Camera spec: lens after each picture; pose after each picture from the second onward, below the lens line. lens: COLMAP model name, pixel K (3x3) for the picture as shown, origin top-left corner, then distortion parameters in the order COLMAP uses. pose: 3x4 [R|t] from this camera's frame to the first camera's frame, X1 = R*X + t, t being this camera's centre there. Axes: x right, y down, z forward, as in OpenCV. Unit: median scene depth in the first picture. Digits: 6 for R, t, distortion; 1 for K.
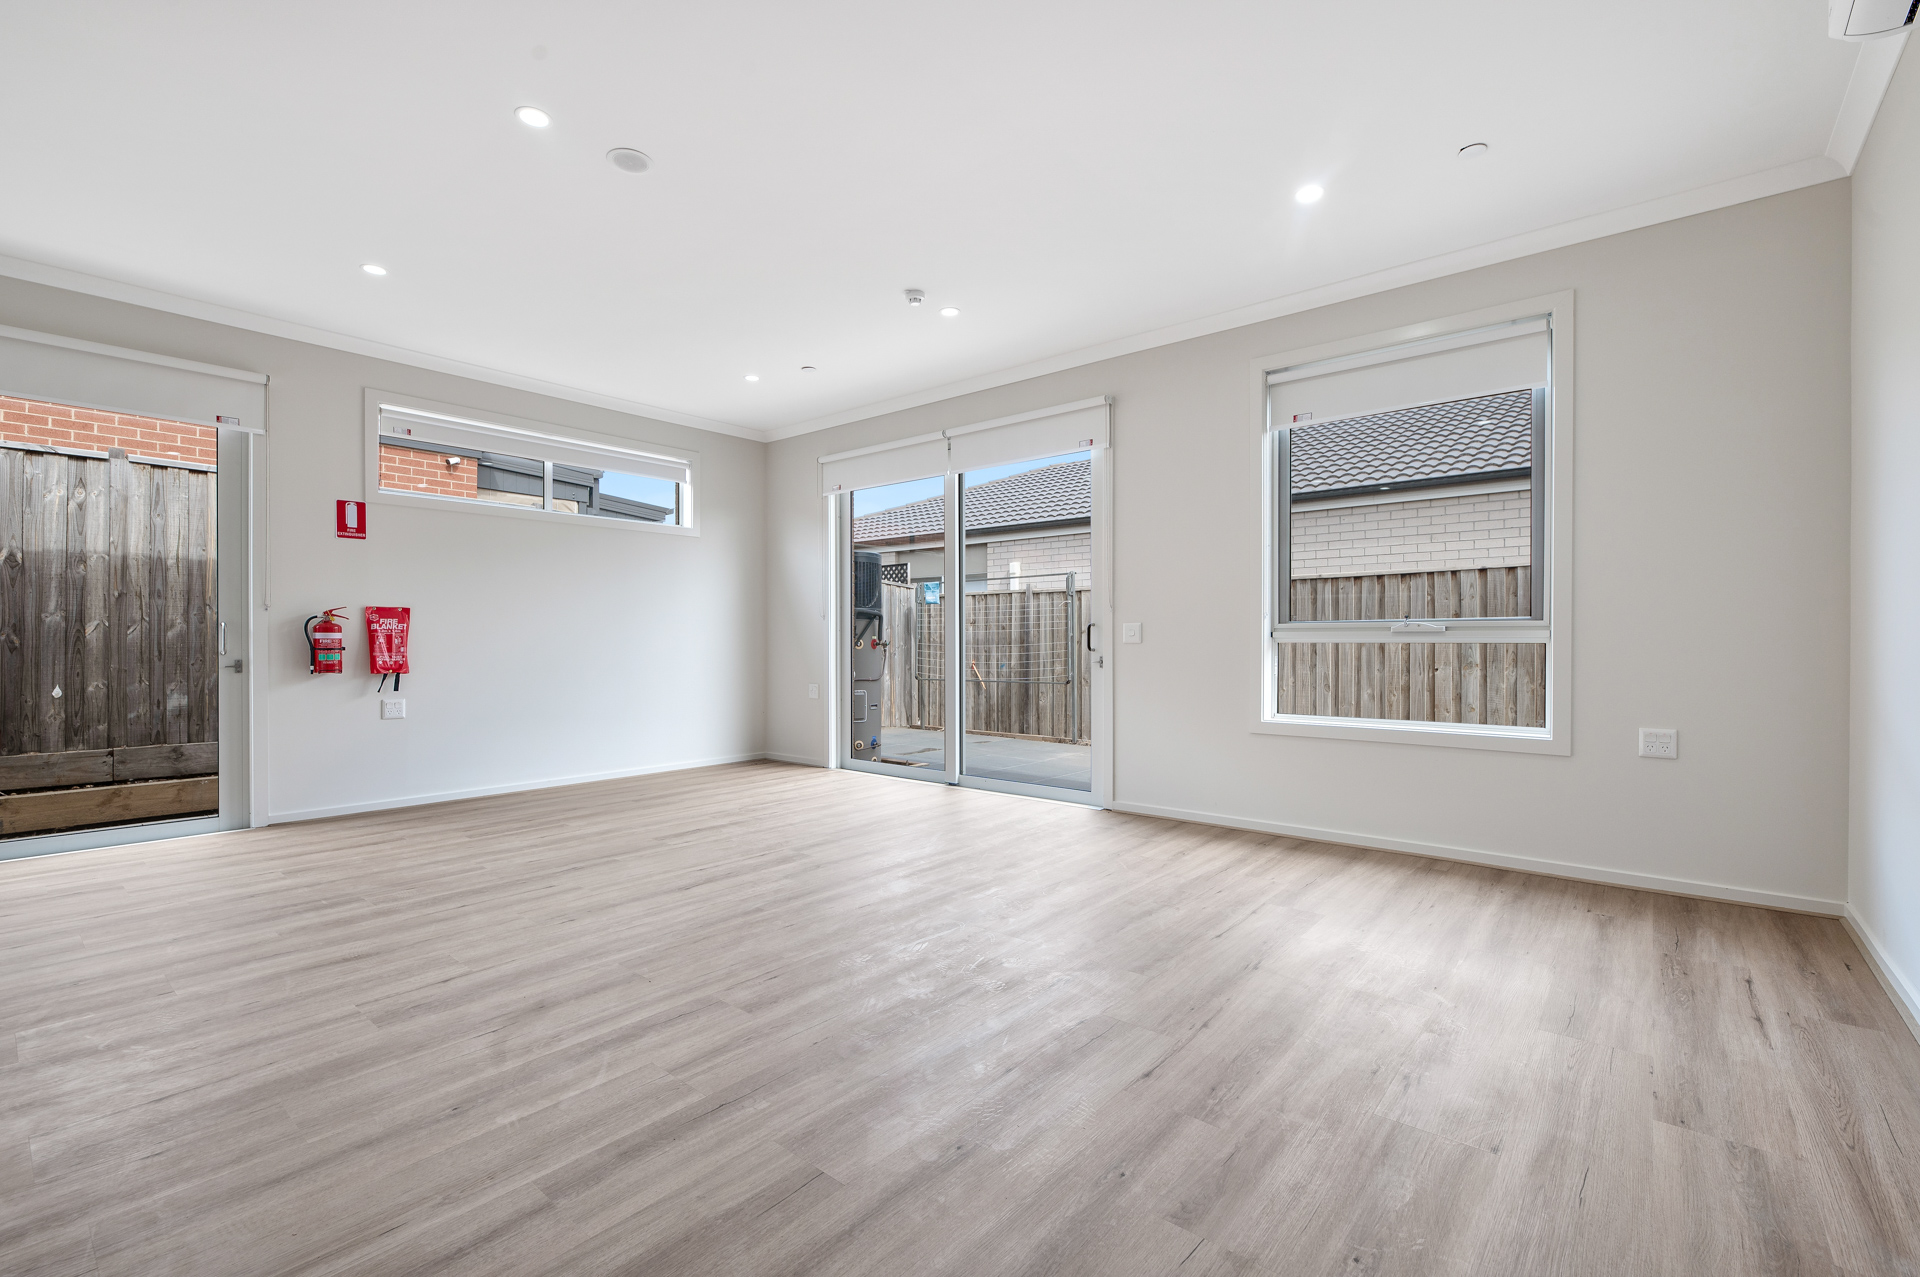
lens RADIAL K [[863.4, 0, 962.4], [0, 863.4, 647.5], [0, 0, 1]] dist [-0.005770, -0.000637]
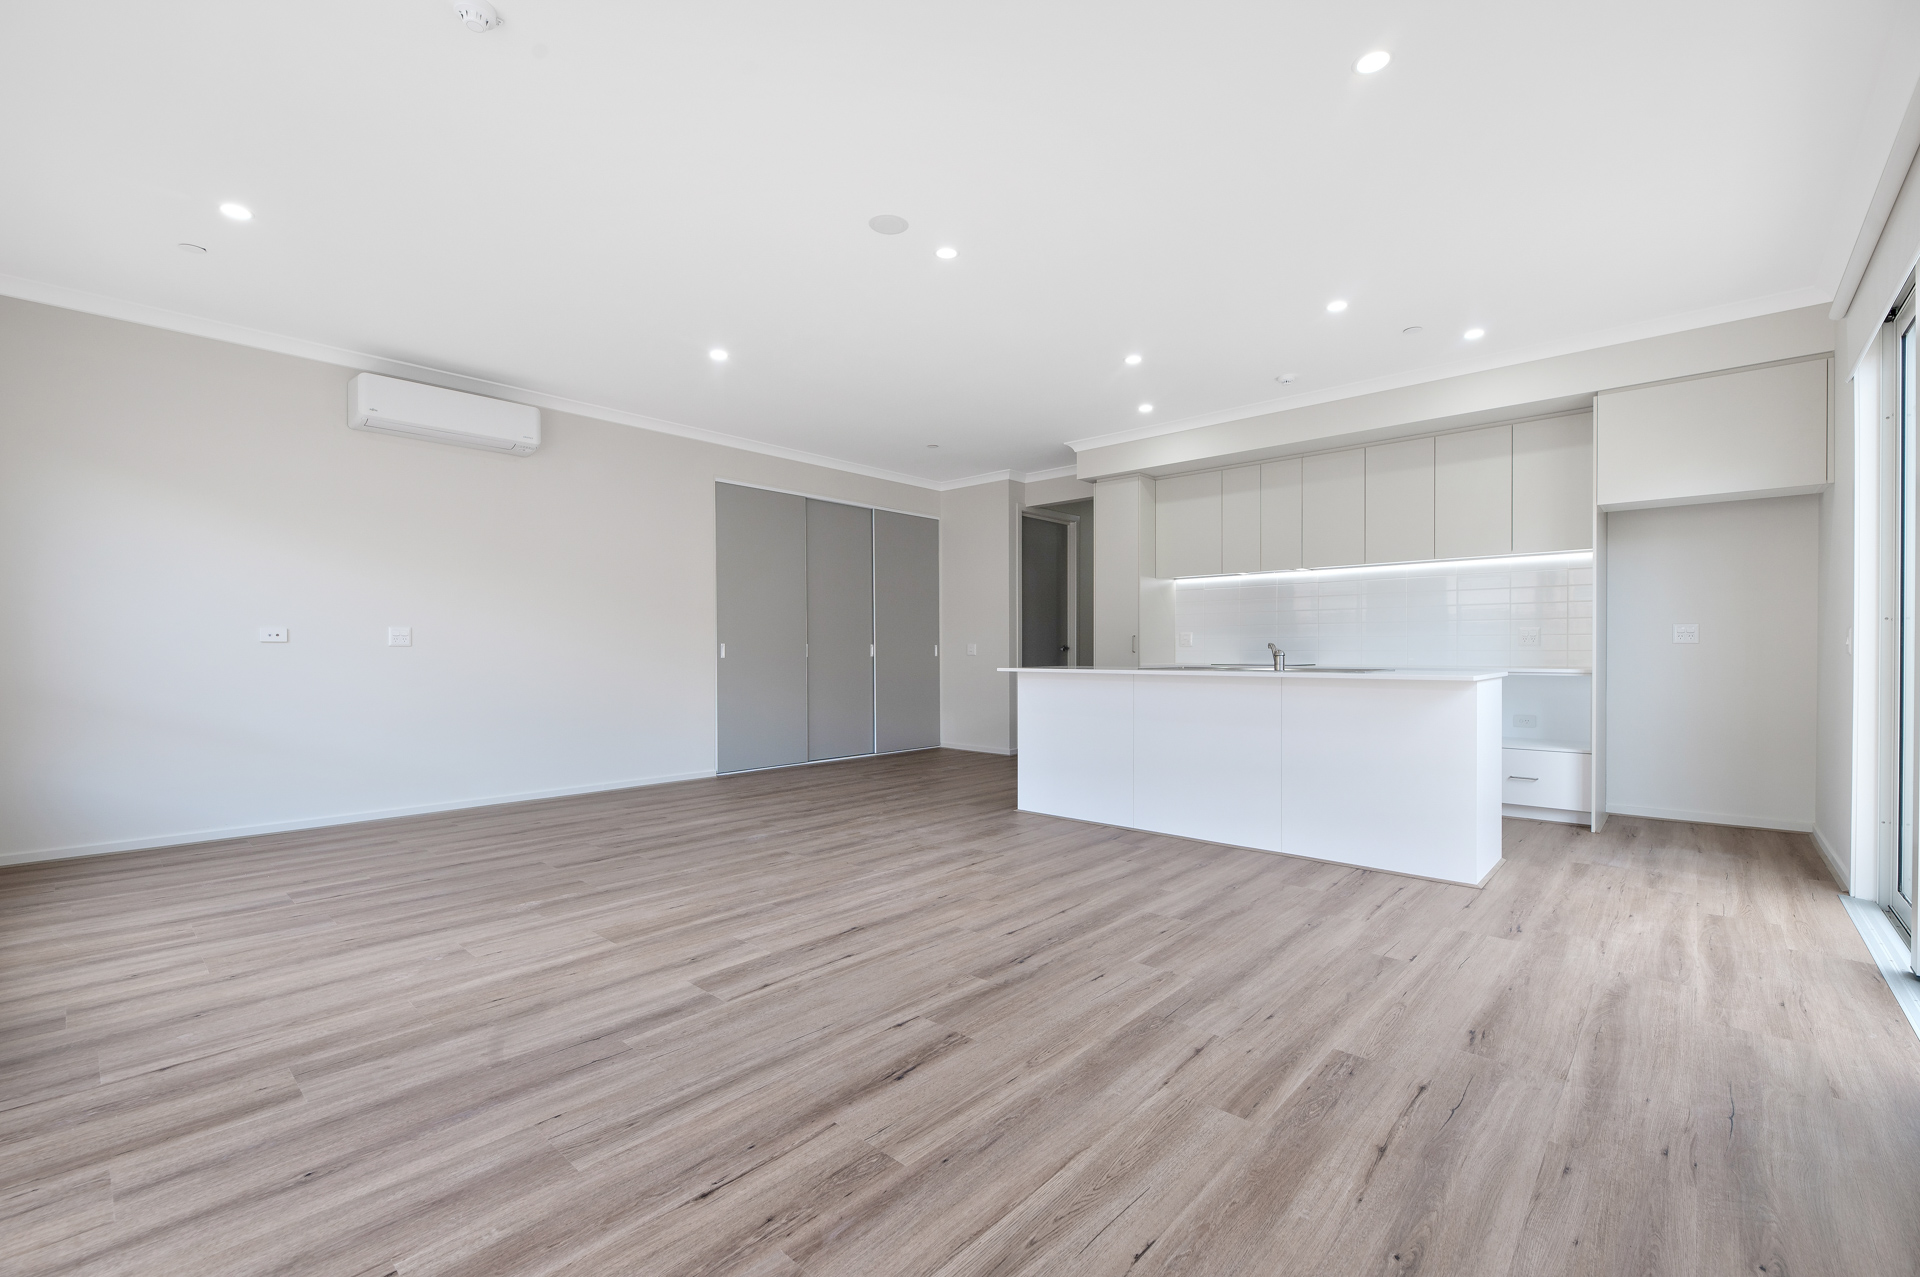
lens RADIAL K [[814.4, 0, 953.0], [0, 814.4, 640.7], [0, 0, 1]] dist [0.000330, 0.000073]
pose [[-0.999185, -0.001596, 0.040339, -0.462527], [-0.001641, 0.999998, -0.001078, -0.020873], [-0.040337, -0.001143, -0.999185, 1.873855]]
